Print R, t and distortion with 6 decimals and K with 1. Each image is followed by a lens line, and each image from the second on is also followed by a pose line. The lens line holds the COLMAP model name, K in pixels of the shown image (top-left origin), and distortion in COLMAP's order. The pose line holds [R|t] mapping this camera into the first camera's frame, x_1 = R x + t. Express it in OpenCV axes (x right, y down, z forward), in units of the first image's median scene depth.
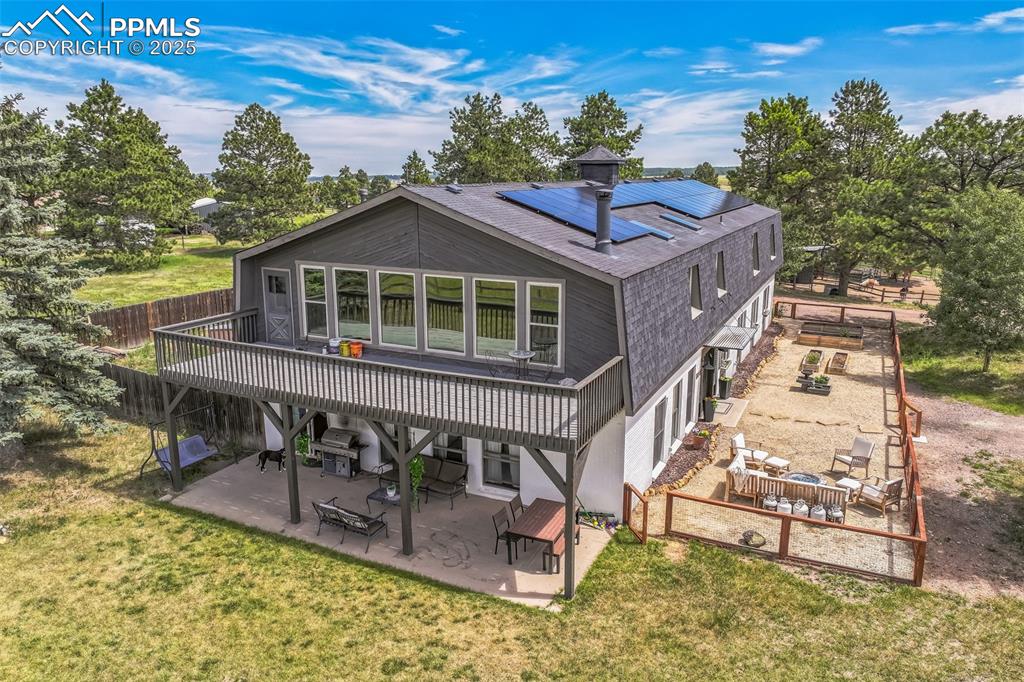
lens RADIAL K [[725.8, 0, 514.7], [0, 725.8, 340.0], [0, 0, 1]] dist [-0.006893, -0.001593]
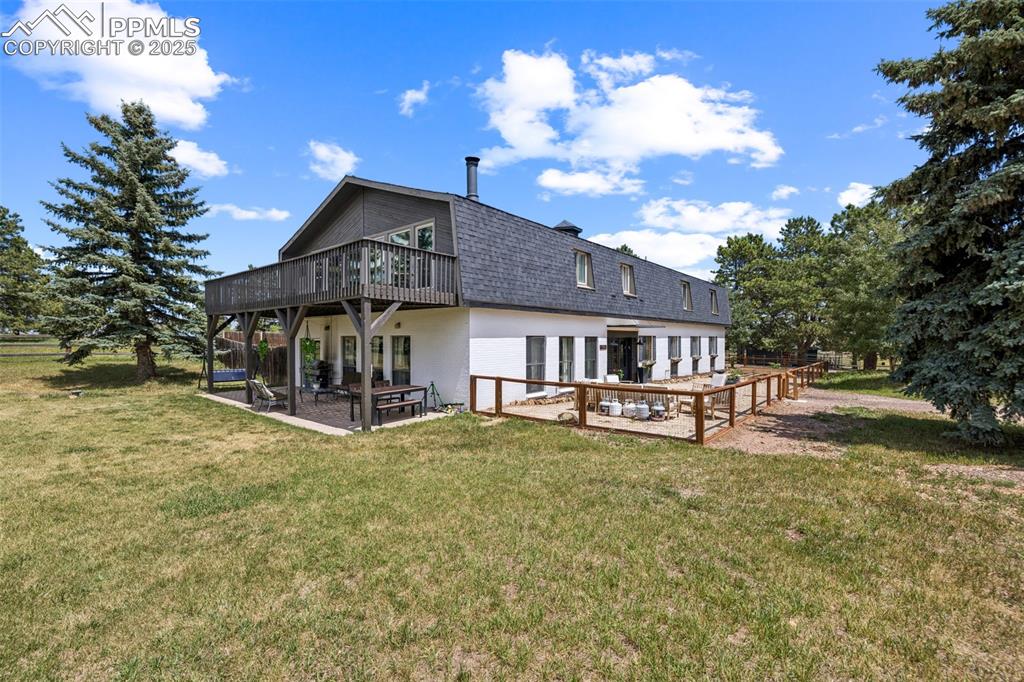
lens RADIAL K [[427.6, 0, 506.9], [0, 427.6, 336.5], [0, 0, 1]] dist [-0.001843, -0.000482]
pose [[0.966454, -0.000001, -0.256841, 0.130720], [-0.059999, 0.972331, -0.225771, 0.097901], [0.249734, 0.233607, 0.939713, 0.107815]]
